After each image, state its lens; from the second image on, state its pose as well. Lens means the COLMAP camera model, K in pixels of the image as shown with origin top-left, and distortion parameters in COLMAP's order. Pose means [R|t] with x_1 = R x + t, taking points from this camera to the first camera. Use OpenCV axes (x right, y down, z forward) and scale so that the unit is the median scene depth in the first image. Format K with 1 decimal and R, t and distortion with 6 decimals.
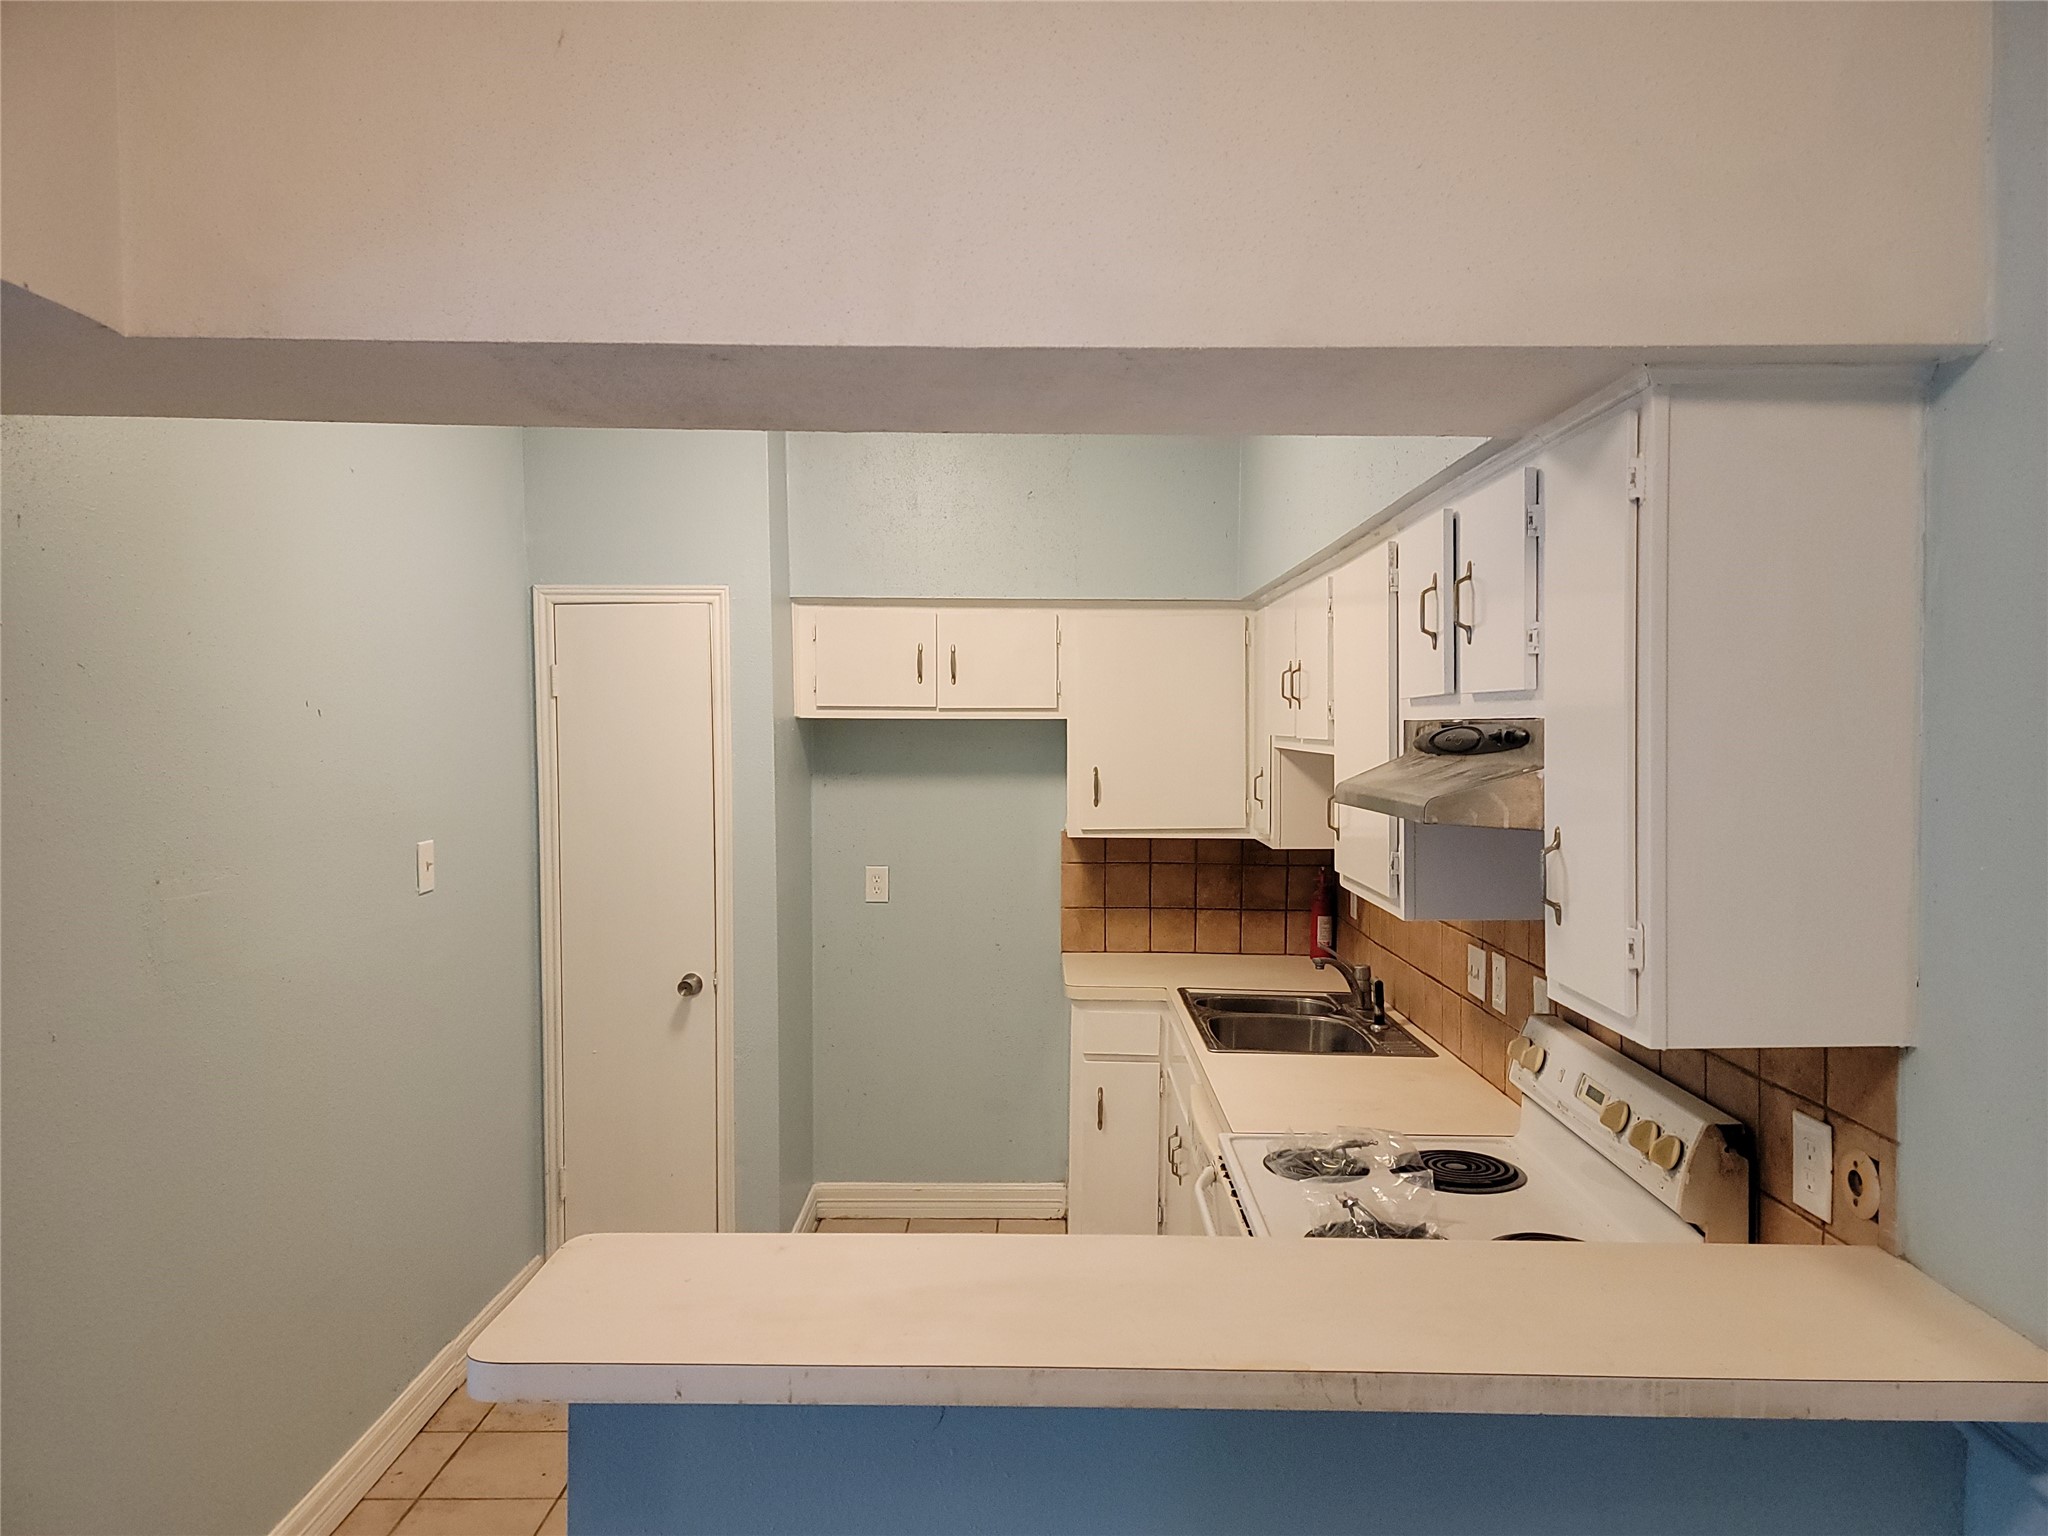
lens RADIAL K [[1441.0, 0, 1030.2], [0, 1441.0, 780.3], [0, 0, 1]] dist [0.063774, -0.007356]
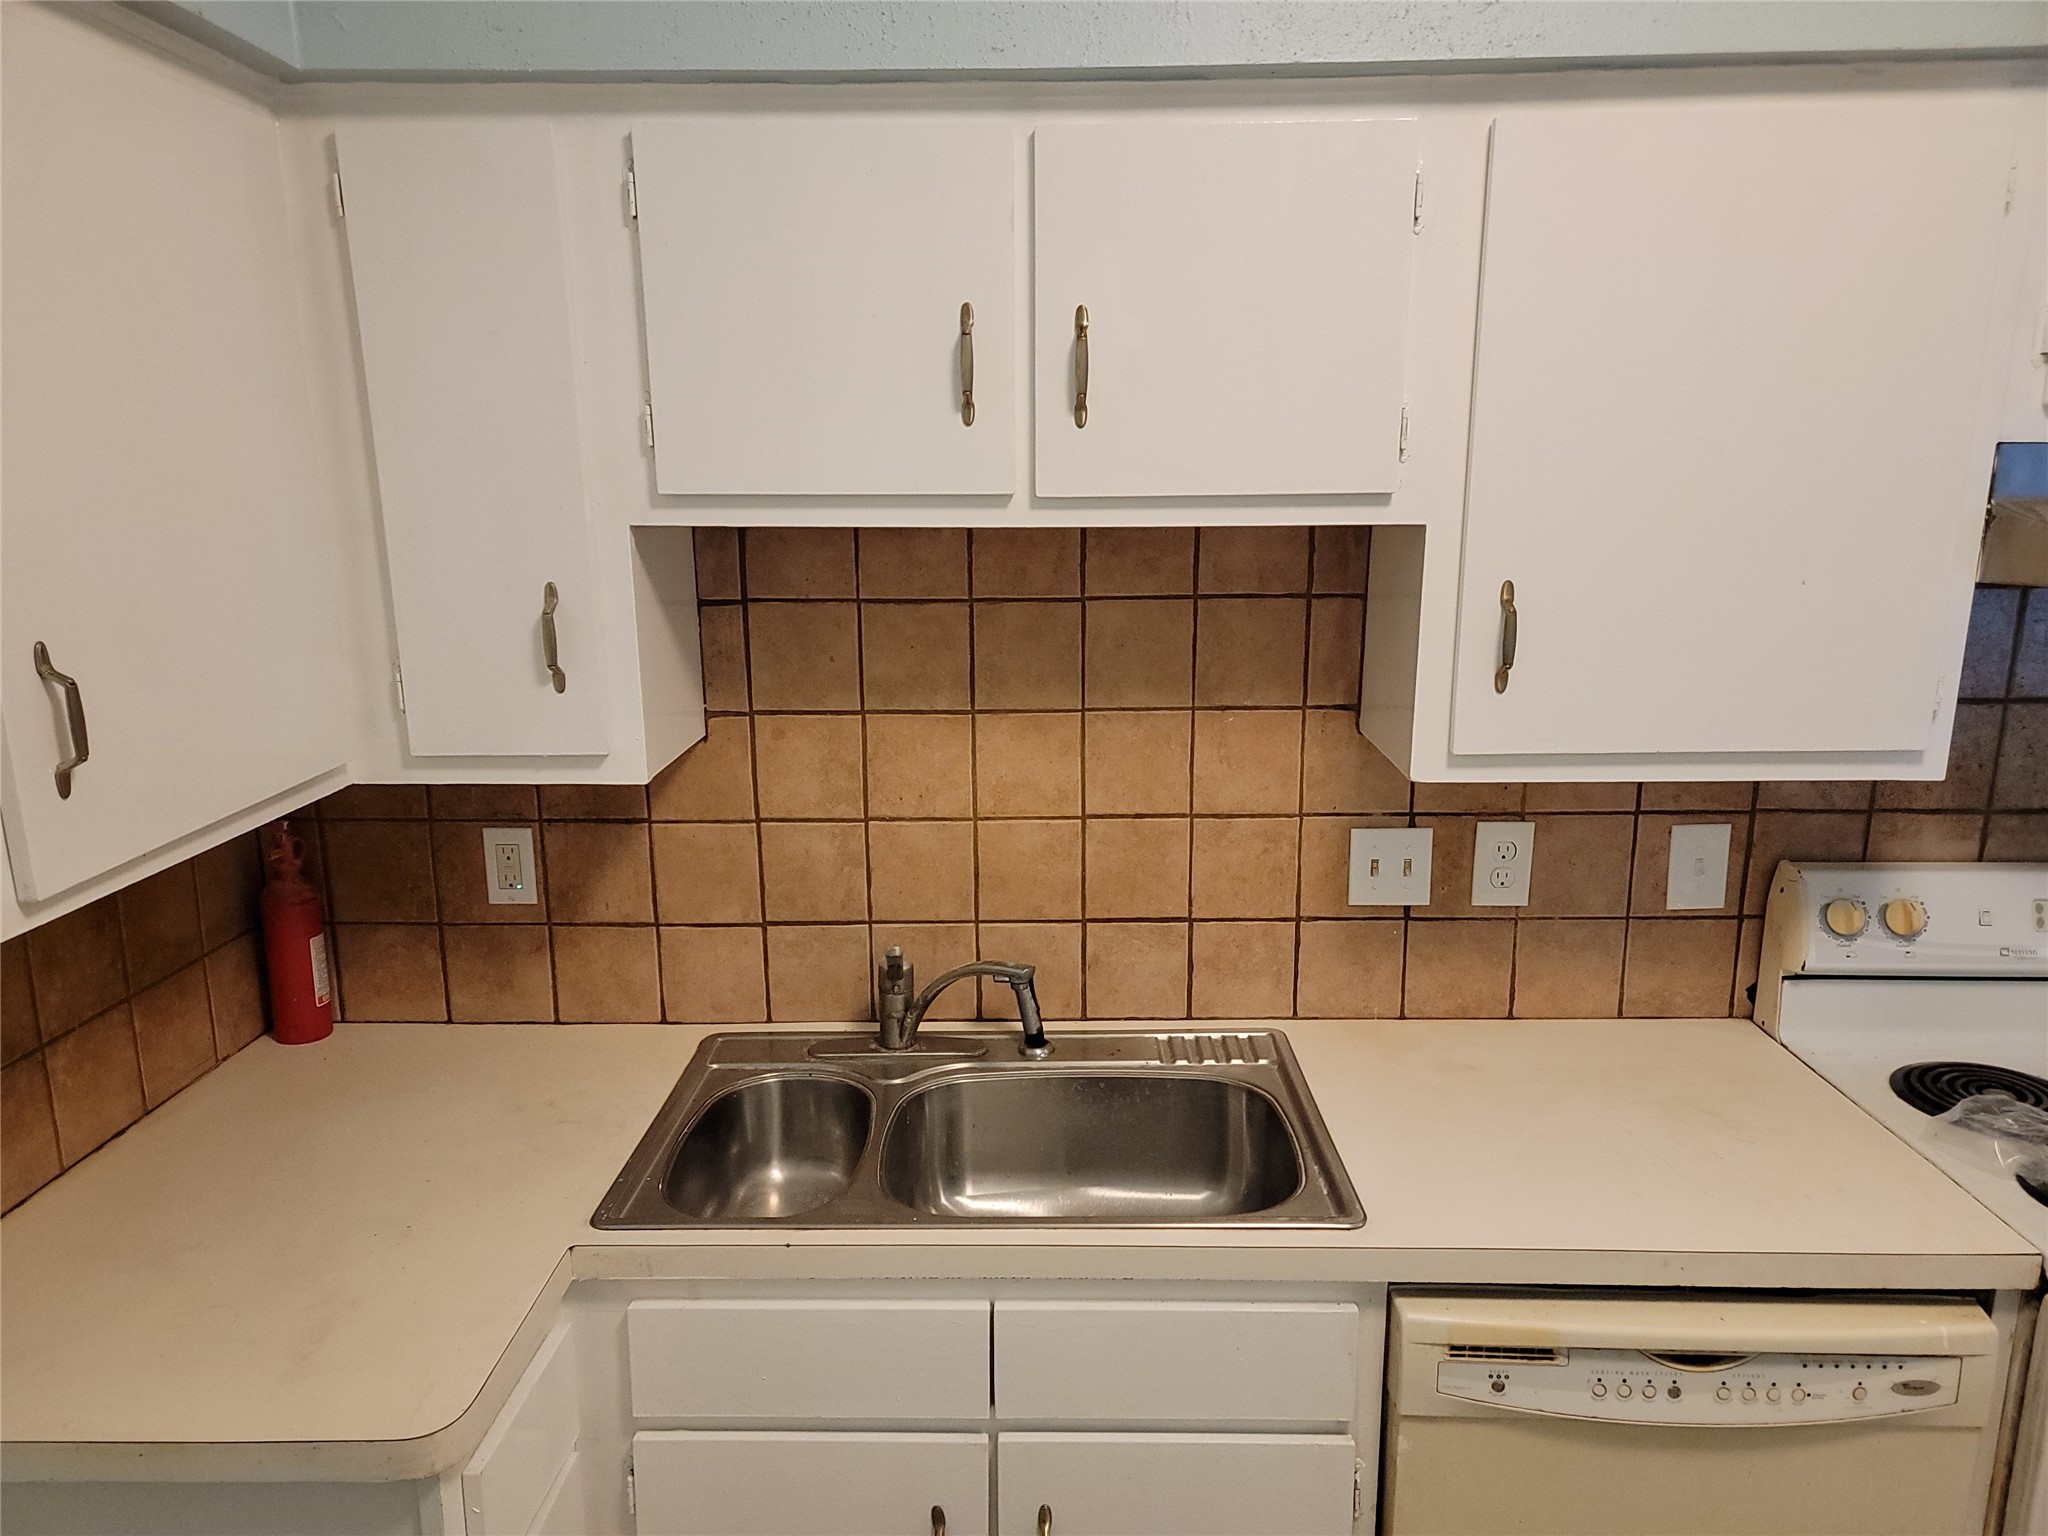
lens RADIAL K [[1441.0, 0, 1025.7], [0, 1441.0, 761.2], [0, 0, 1]] dist [0.063774, -0.007356]
pose [[0.009264, -0.214696, 0.976637, -0.244450], [0.044597, 0.975796, 0.214088, -0.048869], [-0.998962, 0.041572, 0.018614, 0.867799]]
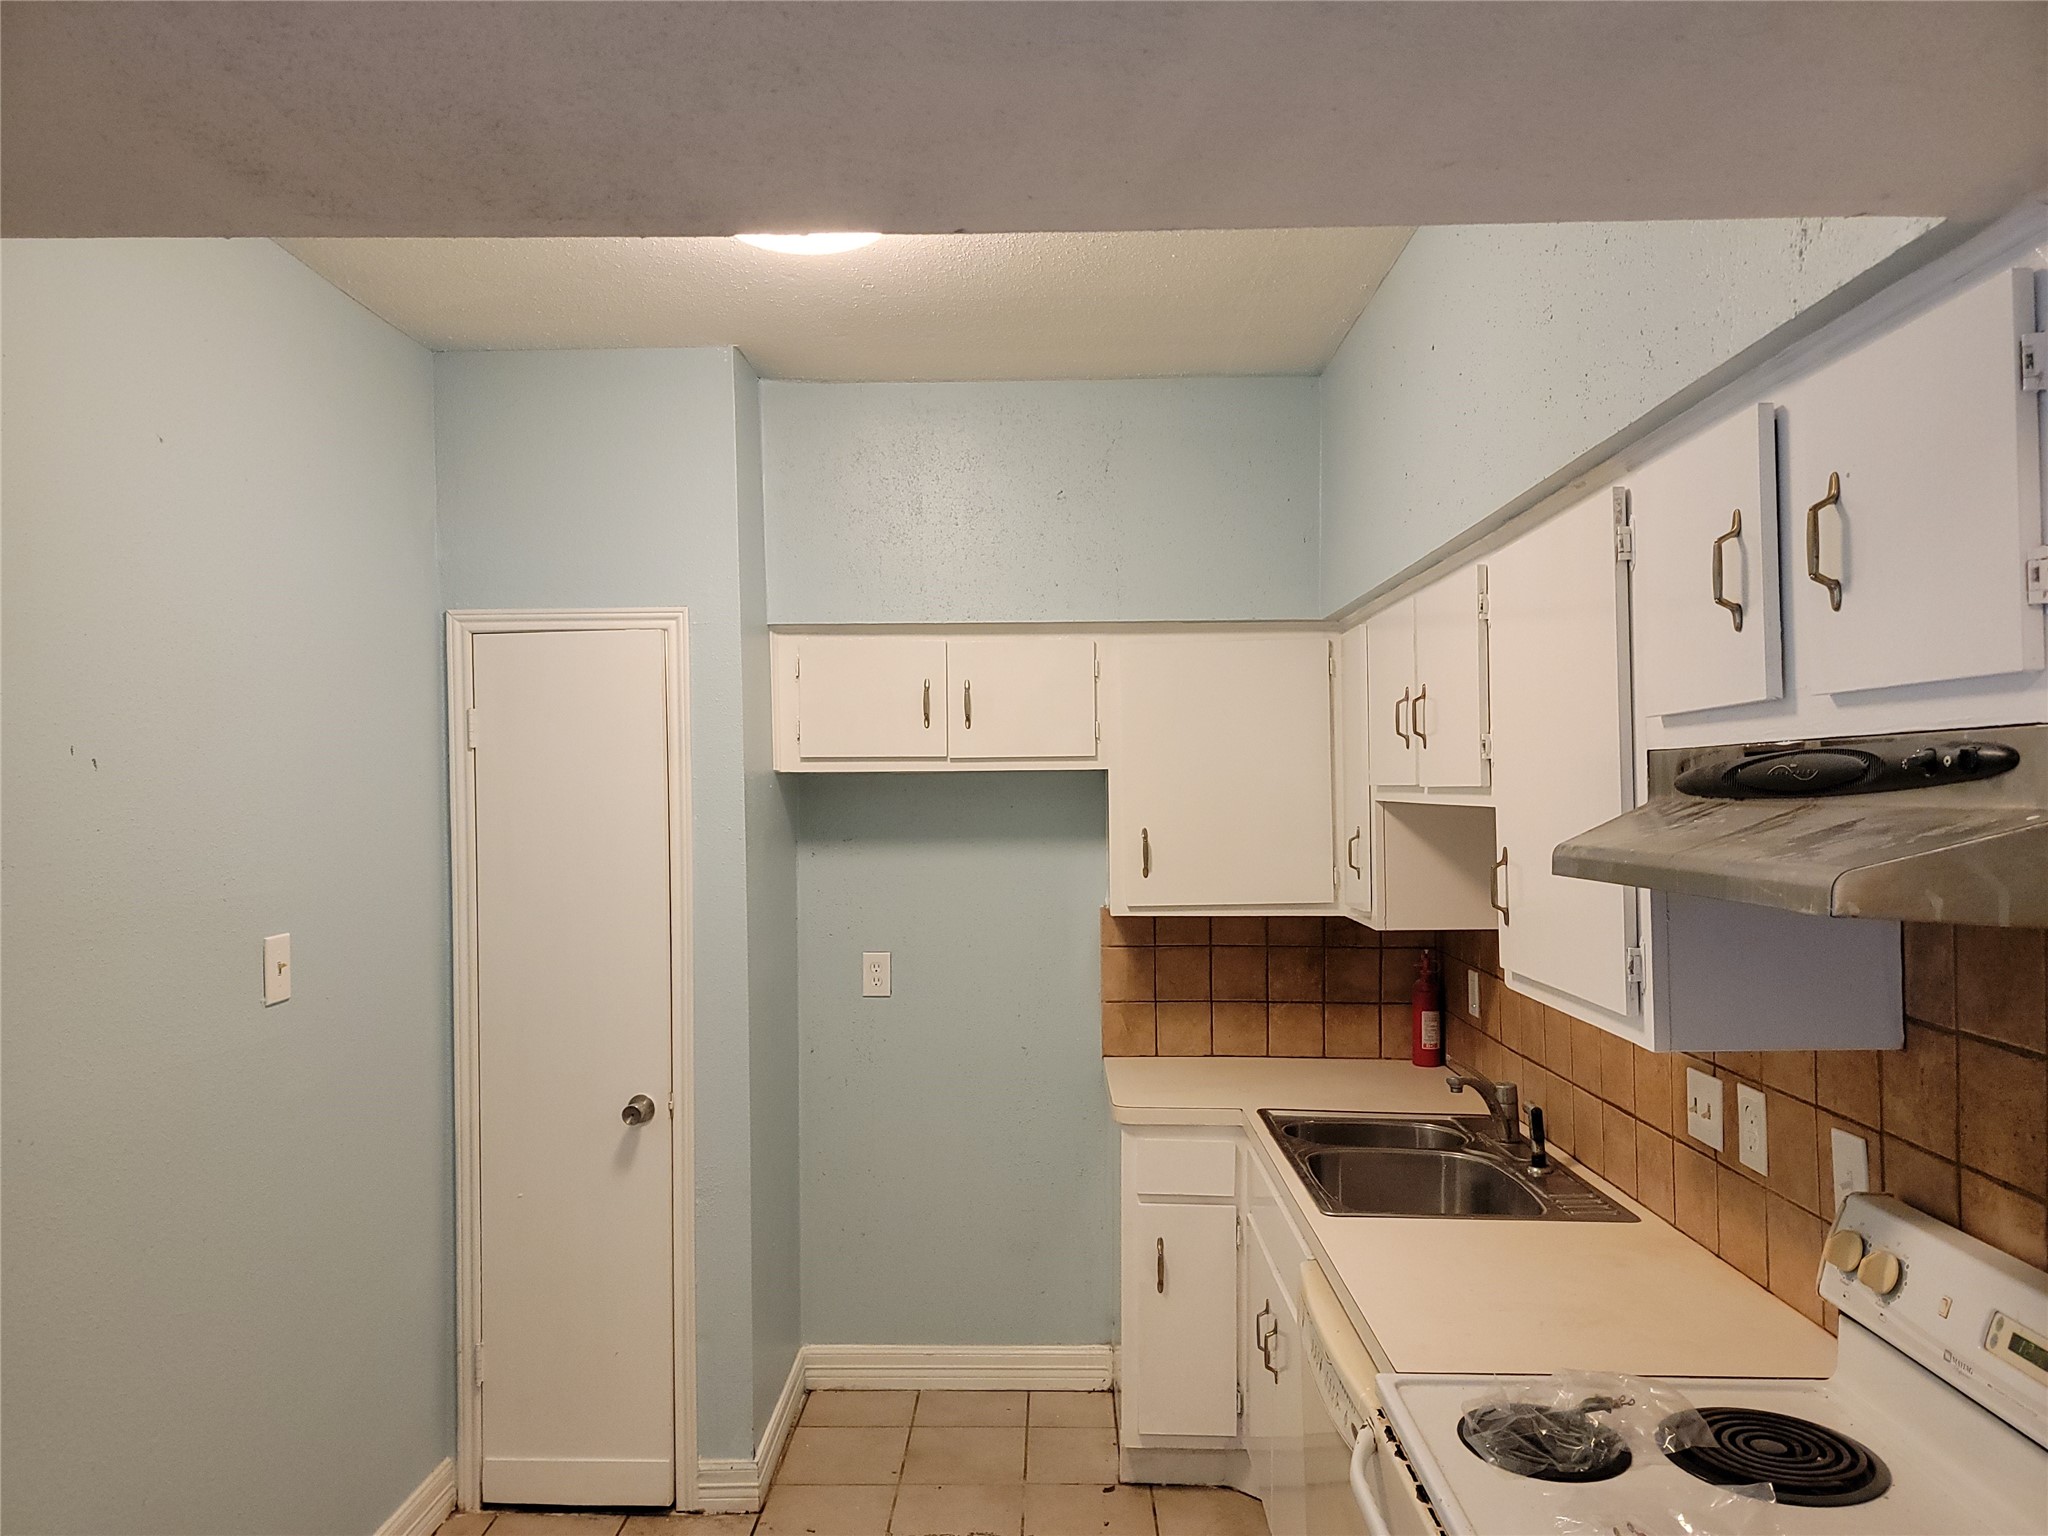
lens RADIAL K [[1441.0, 0, 1014.6], [0, 1441.0, 777.8], [0, 0, 1]] dist [0.063774, -0.007356]
pose [[0.999773, -0.011283, -0.018093, -0.013484], [0.010406, 0.998800, -0.047854, 0.000292], [0.018612, 0.047655, 0.998690, 0.203714]]
